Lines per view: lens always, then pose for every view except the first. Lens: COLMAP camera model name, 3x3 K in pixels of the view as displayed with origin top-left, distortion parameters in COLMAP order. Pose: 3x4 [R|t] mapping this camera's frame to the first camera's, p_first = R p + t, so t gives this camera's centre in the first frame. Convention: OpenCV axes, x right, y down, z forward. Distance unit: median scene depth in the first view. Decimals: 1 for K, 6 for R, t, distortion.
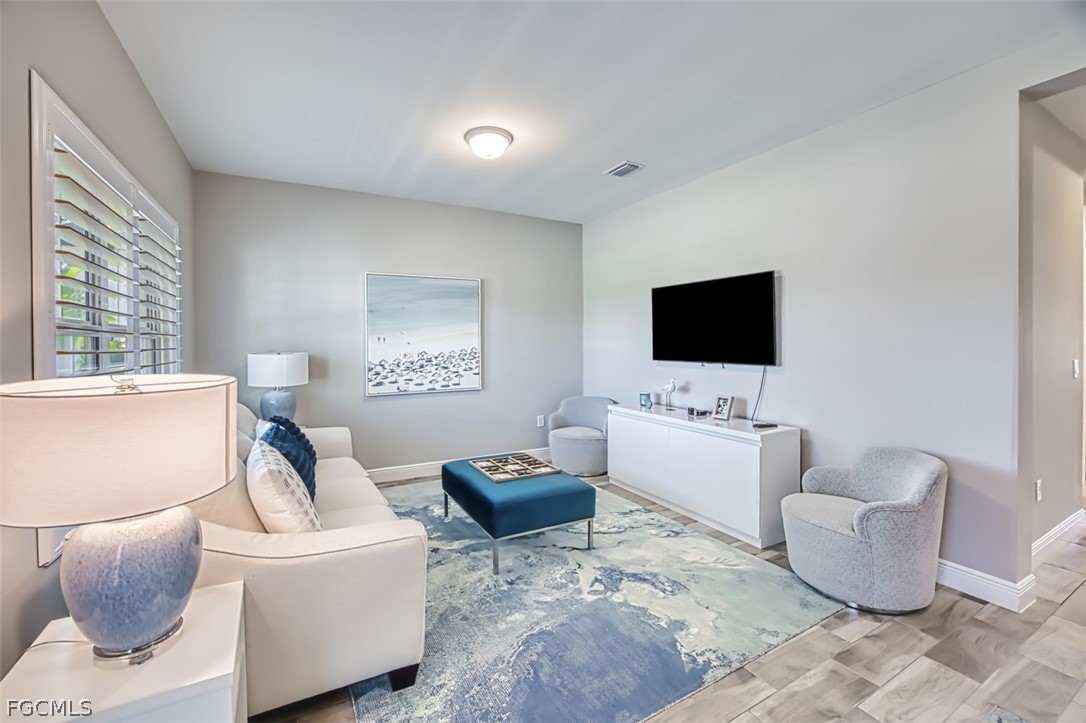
lens RADIAL K [[455.1, 0, 543.0], [0, 455.1, 361.5], [0, 0, 1]] dist [-0.014577, 0.000618]
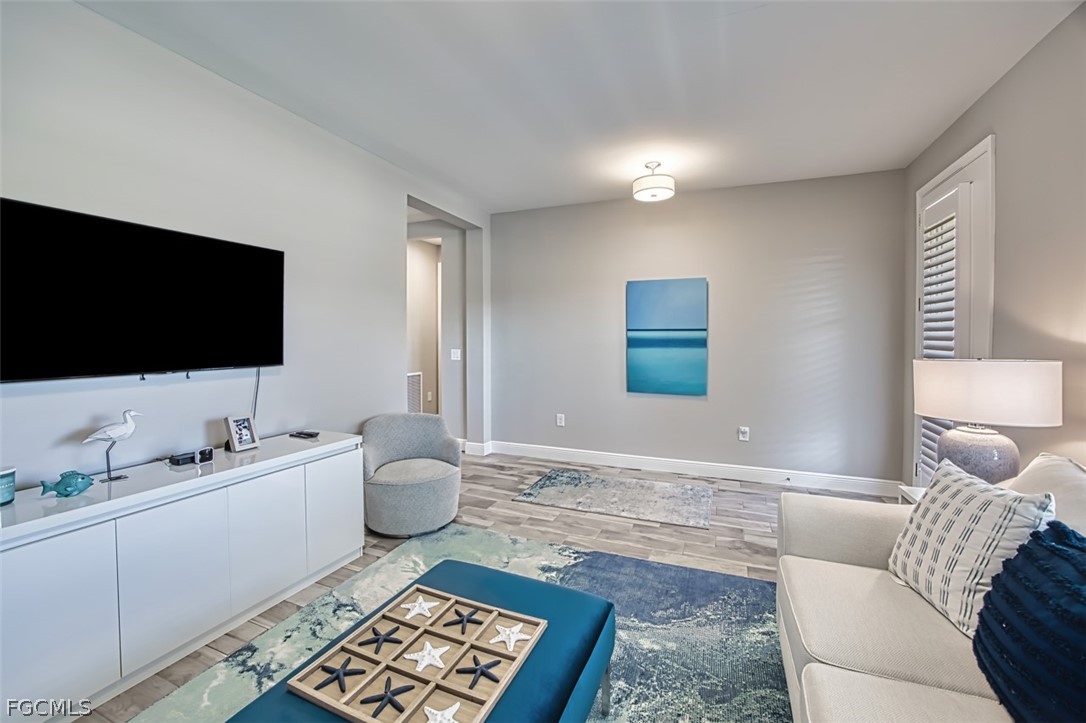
lens RADIAL K [[455.6, 0, 505.2], [0, 455.6, 347.0], [0, 0, 1]] dist [-0.017953, -0.000093]
pose [[-0.569635, -0.015099, 0.821759, -0.531877], [0.031712, 0.998683, 0.040333, -0.058445], [-0.821286, 0.049035, -0.568406, 1.464474]]
